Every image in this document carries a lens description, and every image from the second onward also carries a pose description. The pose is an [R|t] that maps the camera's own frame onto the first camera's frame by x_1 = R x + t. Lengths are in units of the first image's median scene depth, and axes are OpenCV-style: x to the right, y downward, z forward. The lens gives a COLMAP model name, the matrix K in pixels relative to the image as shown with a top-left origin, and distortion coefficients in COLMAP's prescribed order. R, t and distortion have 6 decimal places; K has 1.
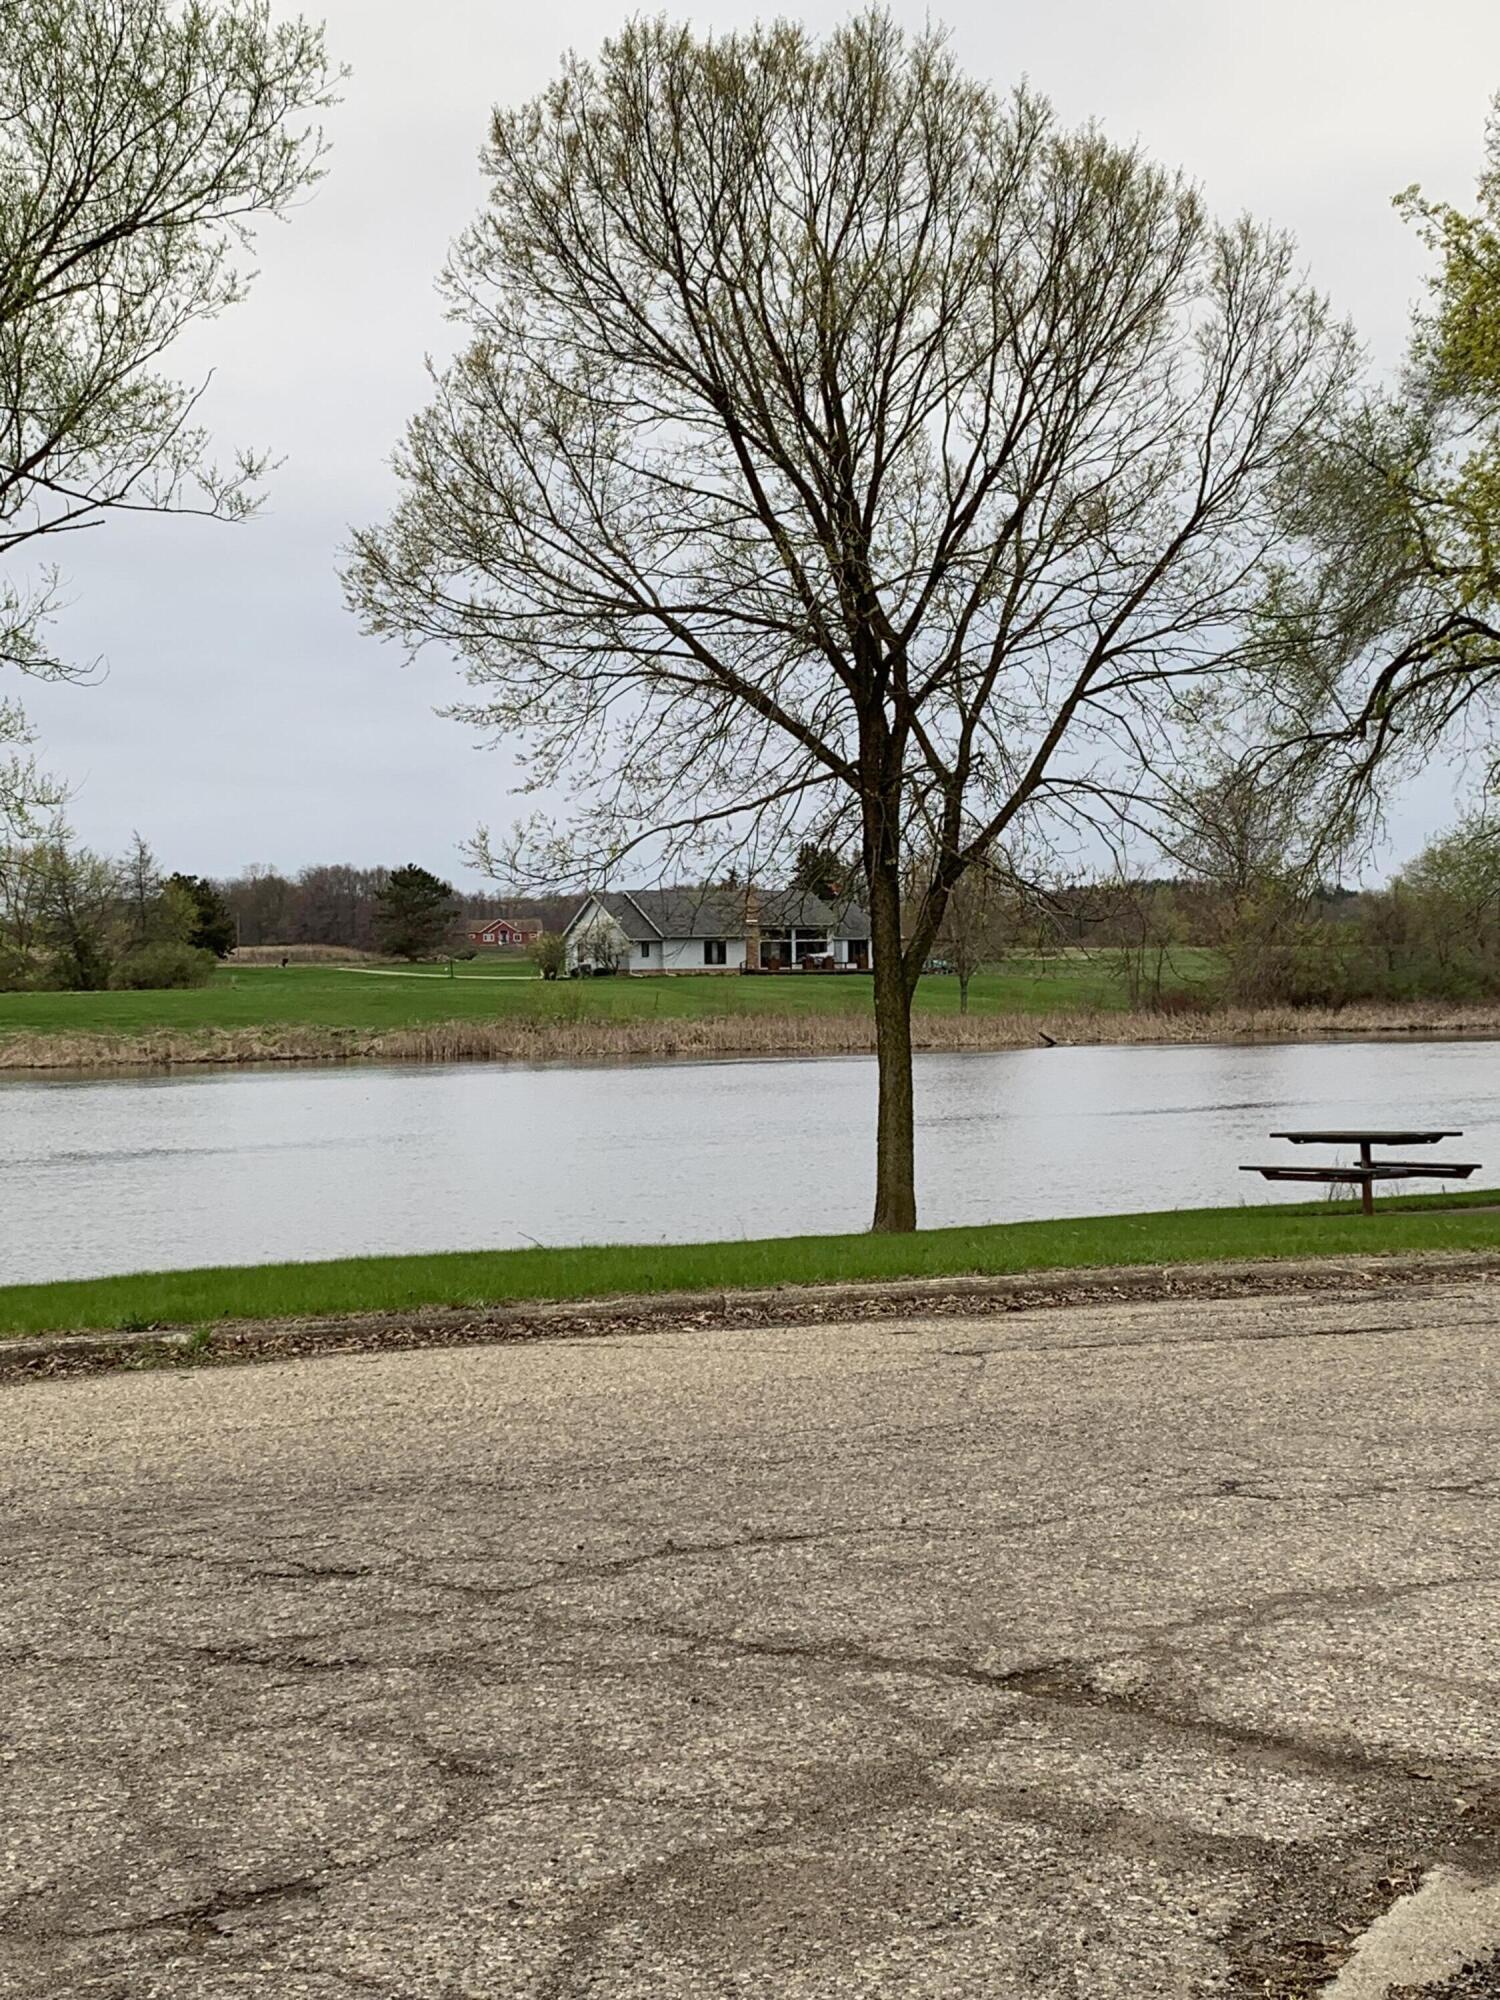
lens RADIAL K [[2928.2, 0, 750.0], [0, 2928.2, 1000.0], [0, 0, 1]] dist [0.179684, -0.709066]
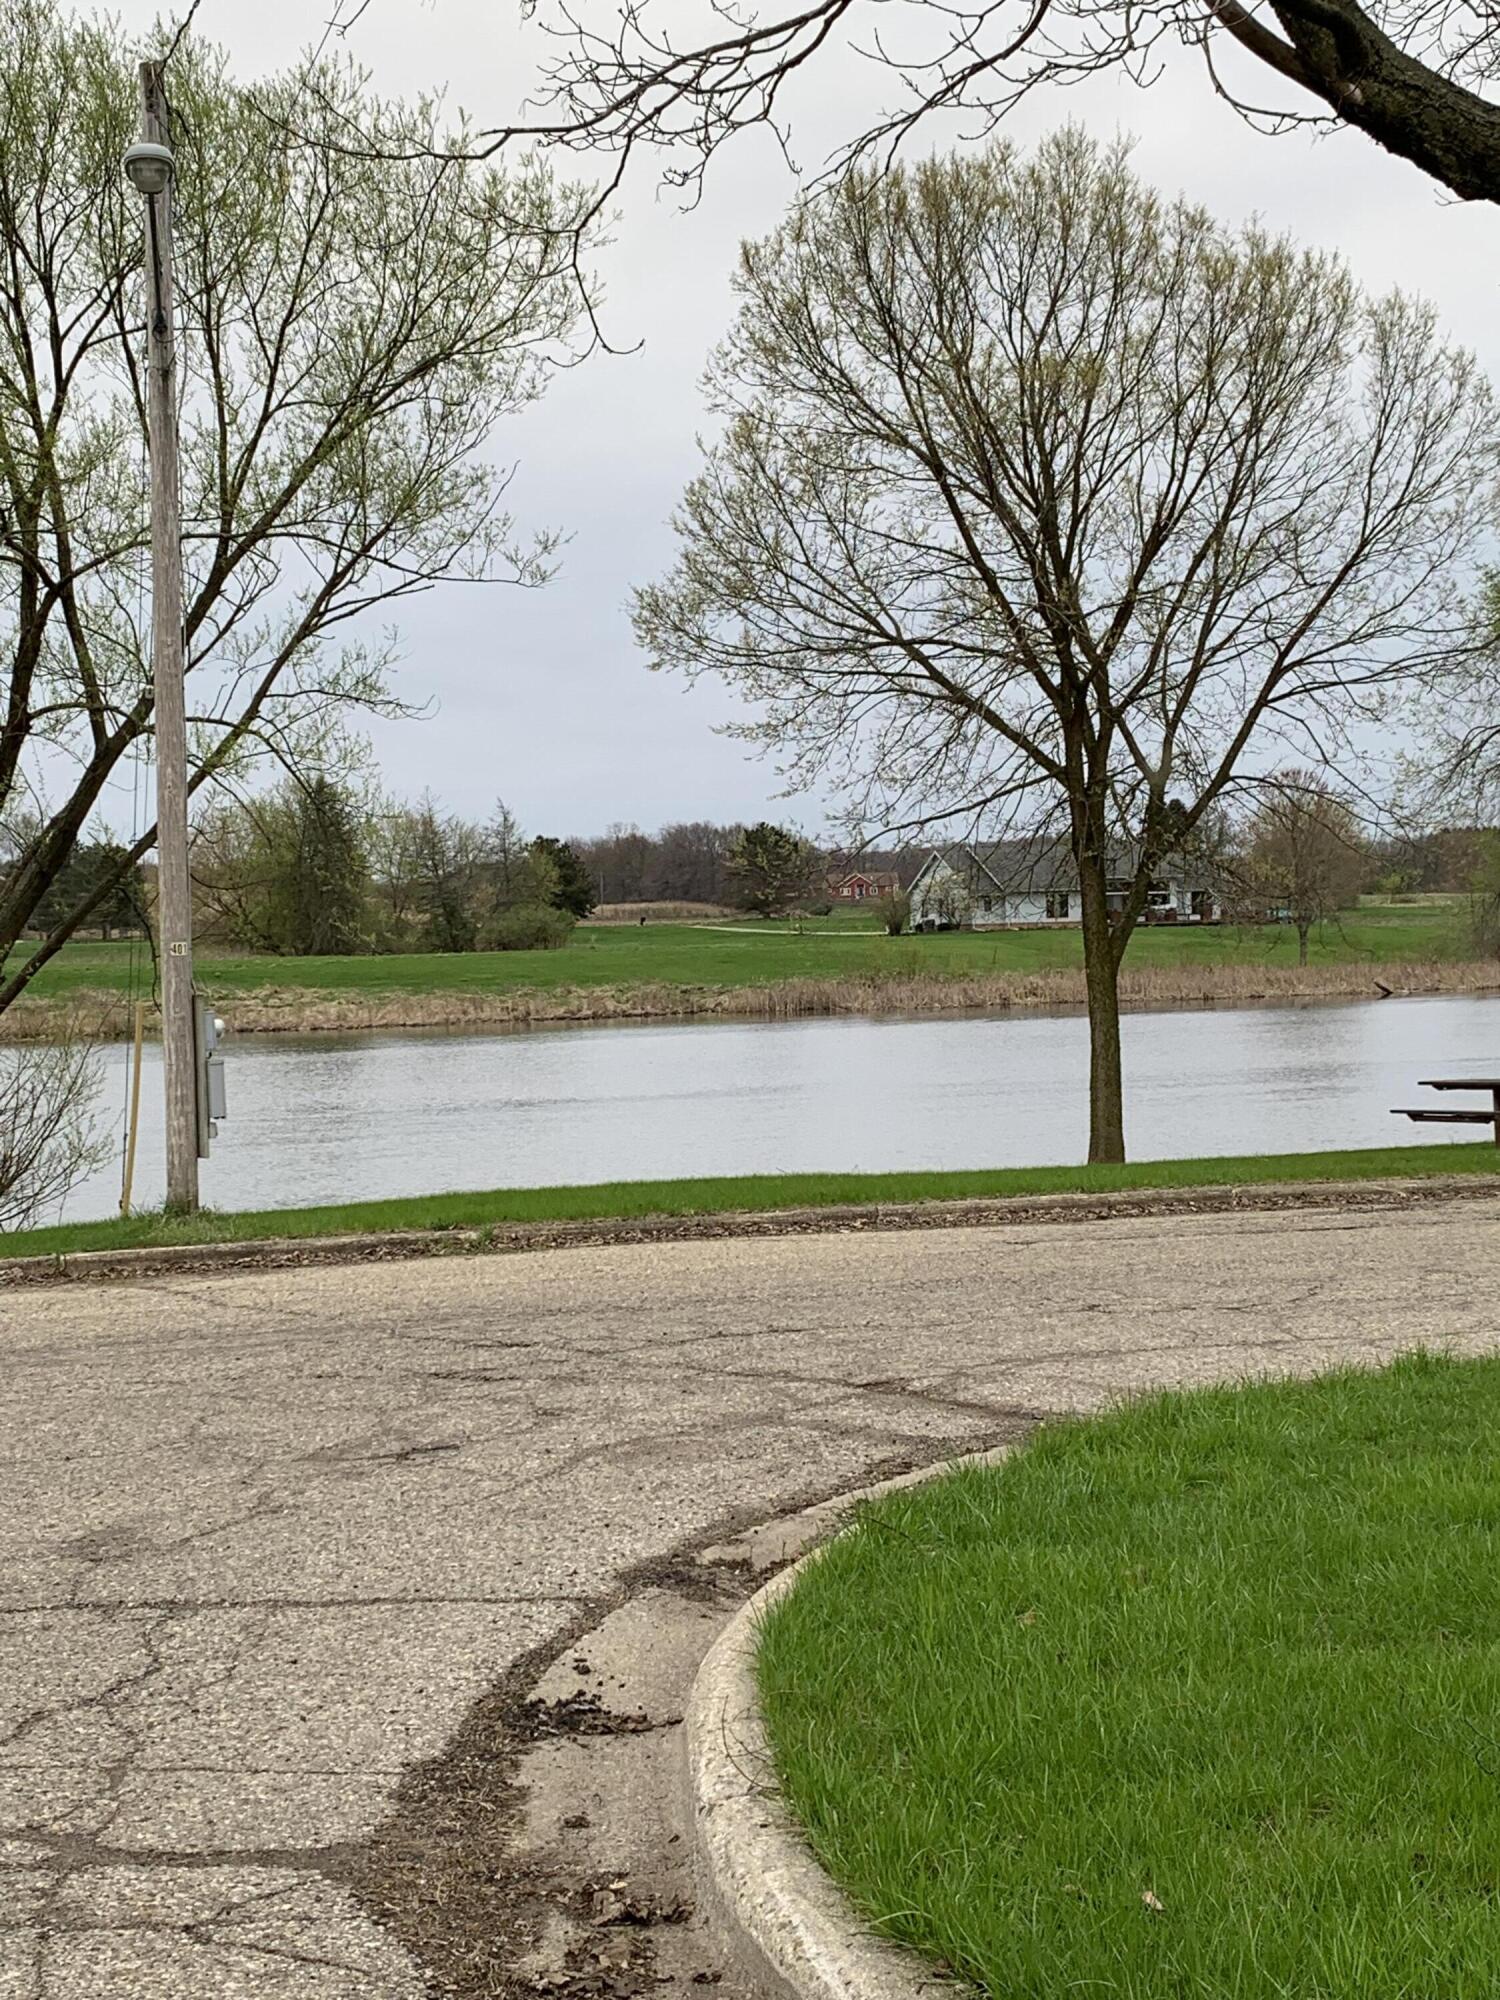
lens RADIAL K [[2928.2, 0, 750.0], [0, 2928.2, 1000.0], [0, 0, 1]] dist [0.179684, -0.709066]
pose [[0.992349, -0.010375, -0.123024, 0.053231], [0.012417, 0.999797, 0.015845, -0.007970], [0.122835, -0.017251, 0.992277, -0.174010]]
